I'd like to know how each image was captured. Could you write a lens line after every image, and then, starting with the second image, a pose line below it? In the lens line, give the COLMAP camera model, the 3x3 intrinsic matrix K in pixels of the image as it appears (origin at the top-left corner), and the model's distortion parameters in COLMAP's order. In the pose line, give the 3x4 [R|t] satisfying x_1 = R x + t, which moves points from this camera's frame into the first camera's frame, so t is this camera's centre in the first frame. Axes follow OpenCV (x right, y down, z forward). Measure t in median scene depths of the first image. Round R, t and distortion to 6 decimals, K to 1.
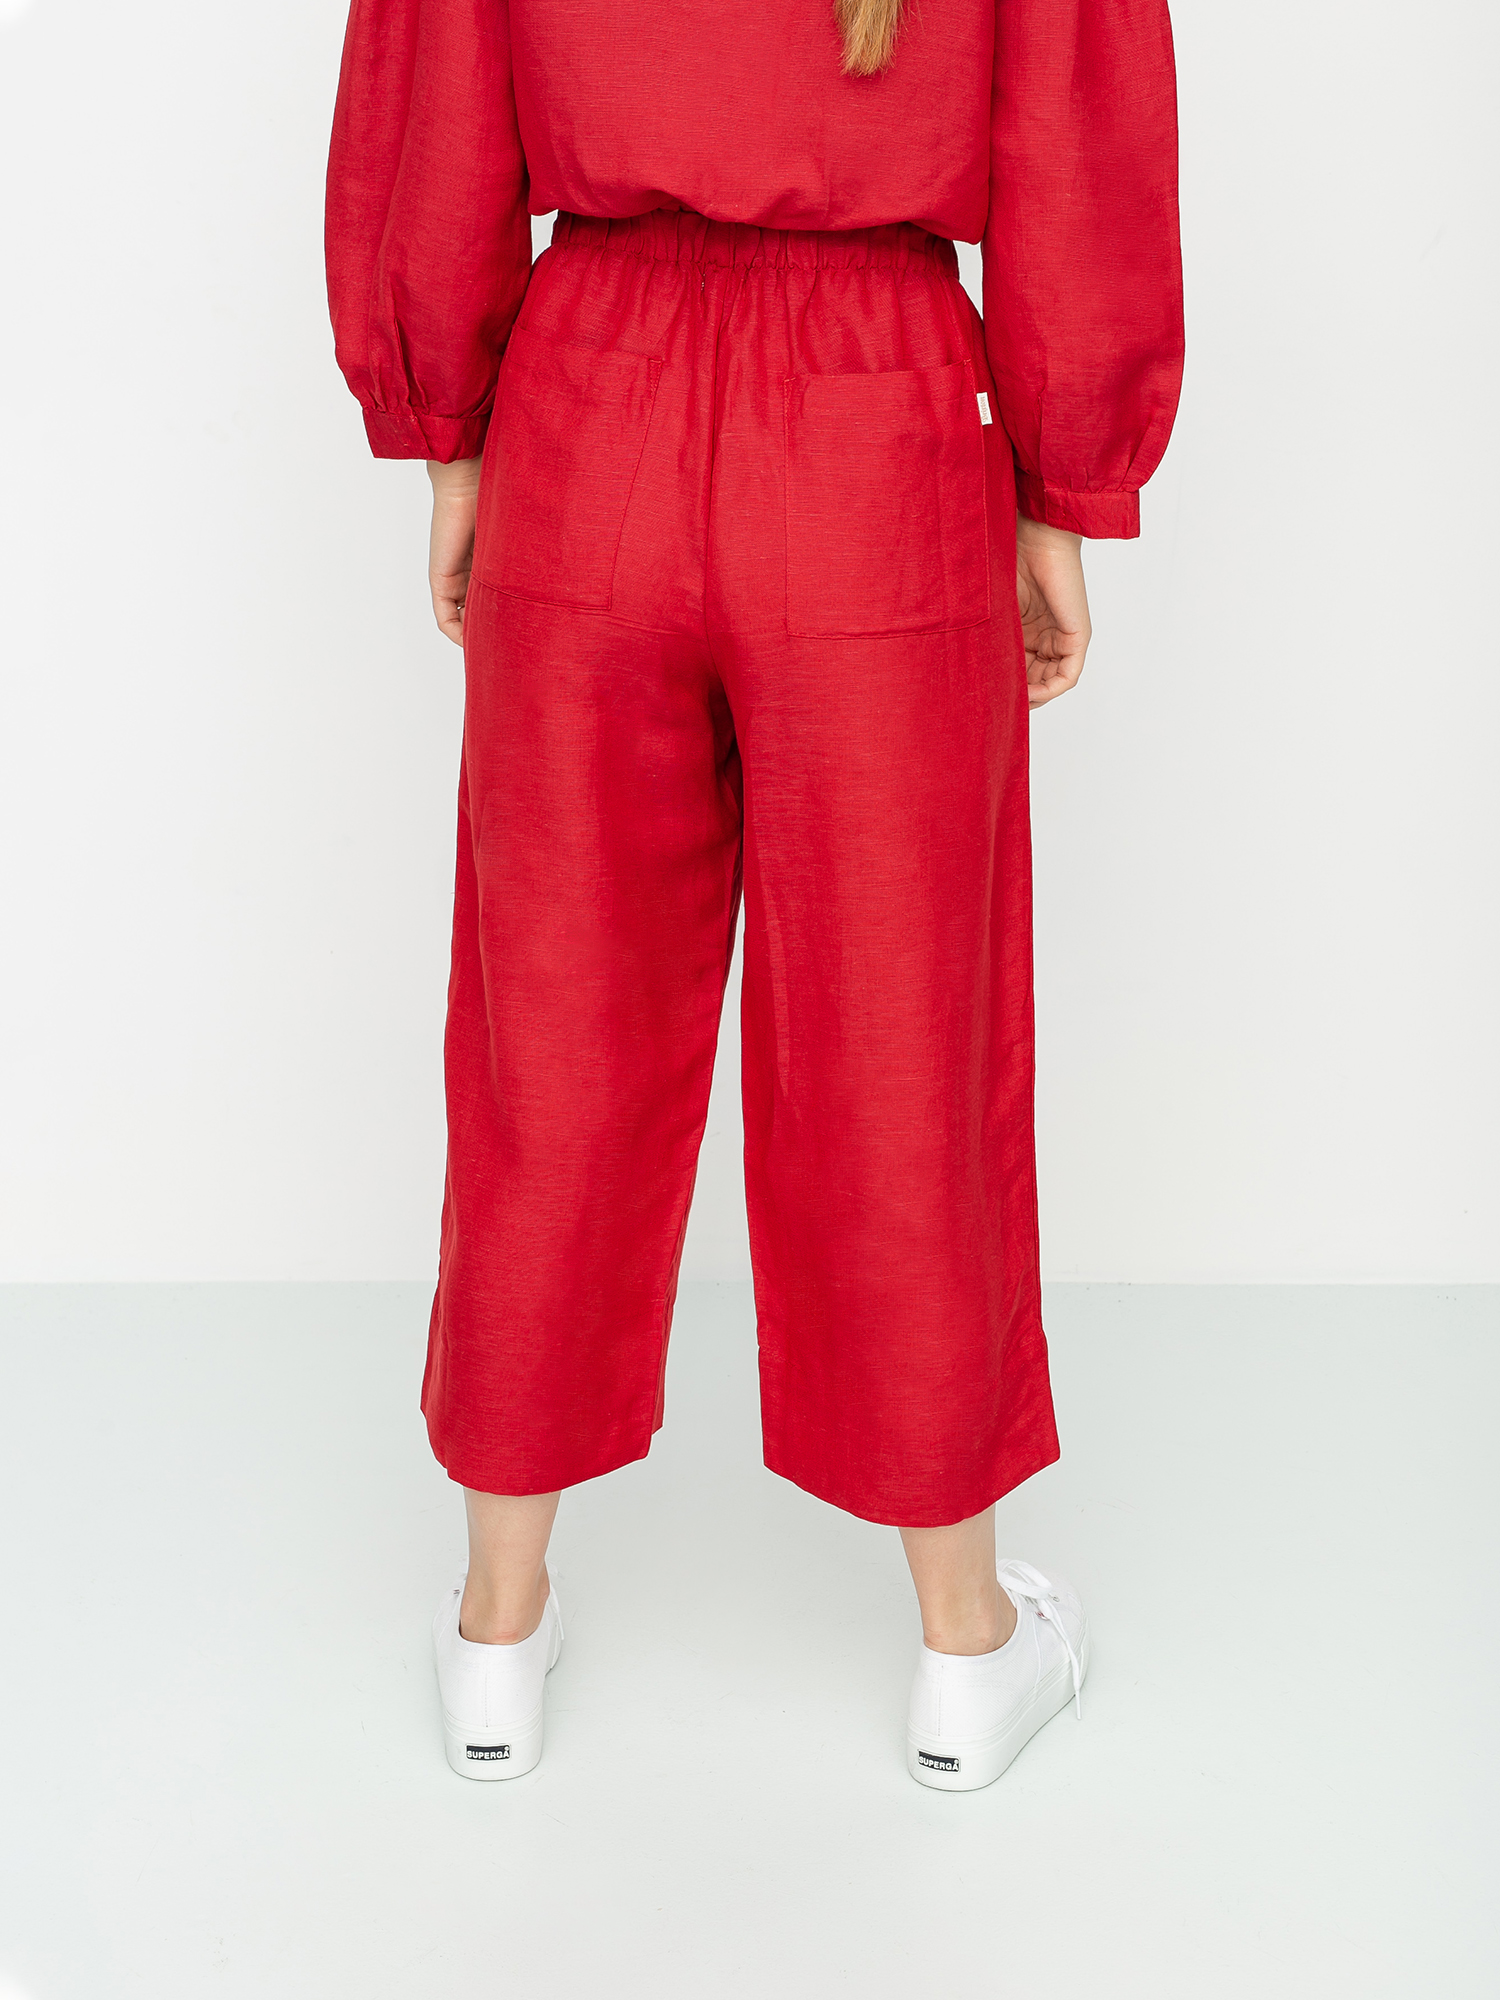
lens RADIAL K [[3147.2, 0, 747.1], [0, 3147.2, 1004.2], [0, 0, 1]] dist [-0.005688, 0.000000]
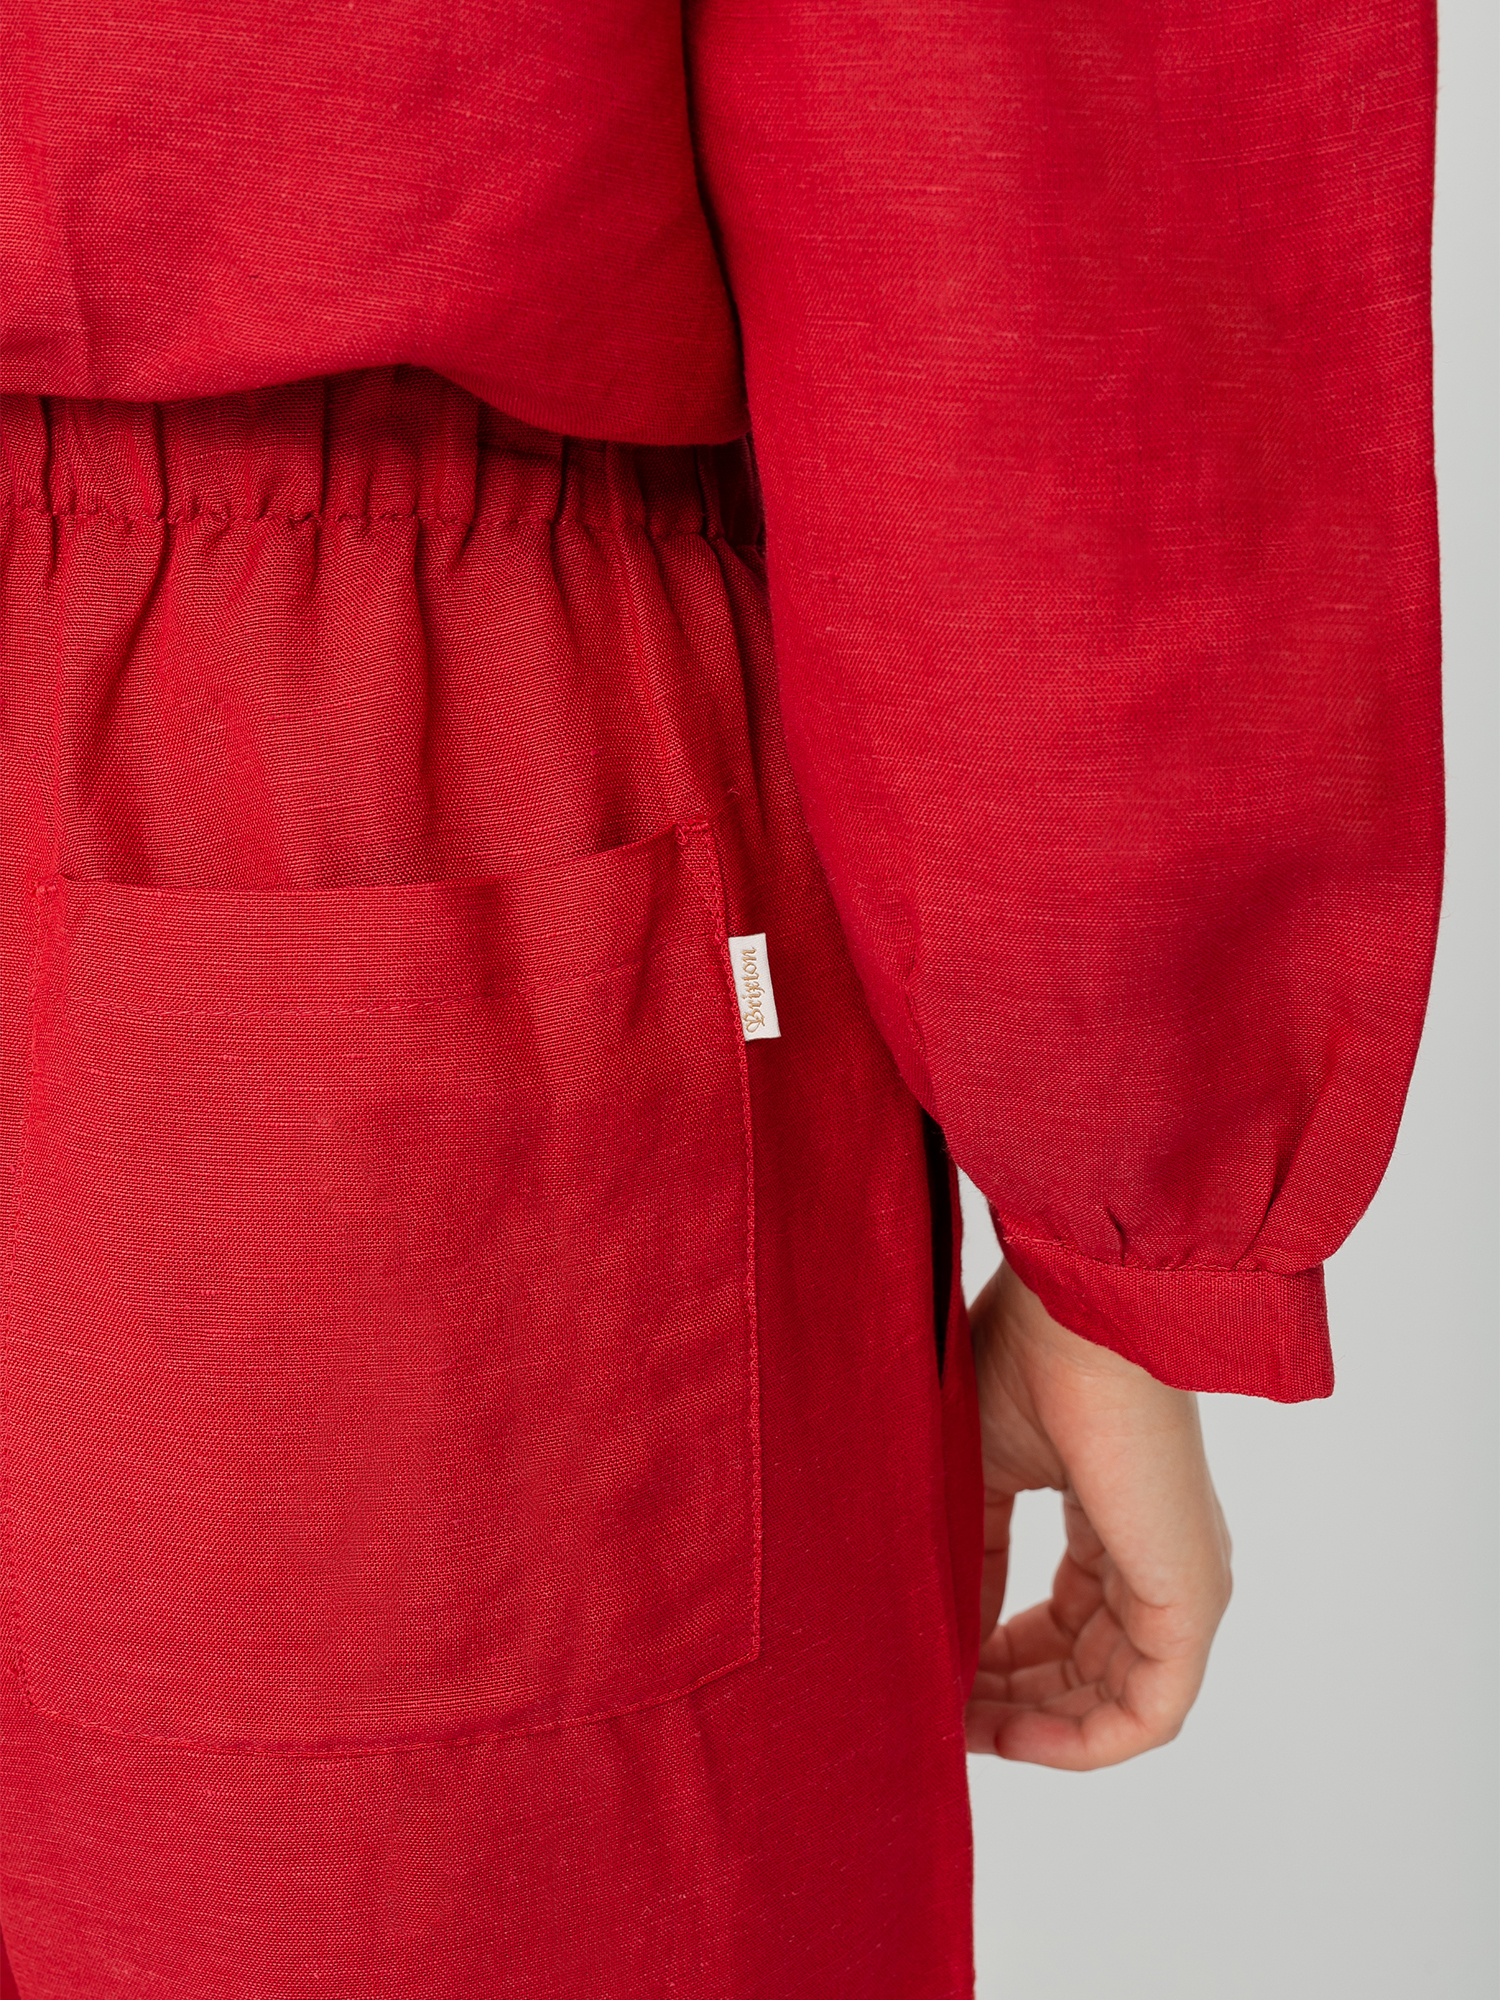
lens RADIAL K [[3147.2, 0, 751.3], [0, 3147.2, 991.4], [0, 0, 1]] dist [-0.005688, 0.000000]
pose [[0.955204, 0.079888, -0.284962, 0.161924], [-0.074771, 0.996785, 0.028807, -0.200865], [0.286347, -0.006210, 0.958106, 0.729028]]
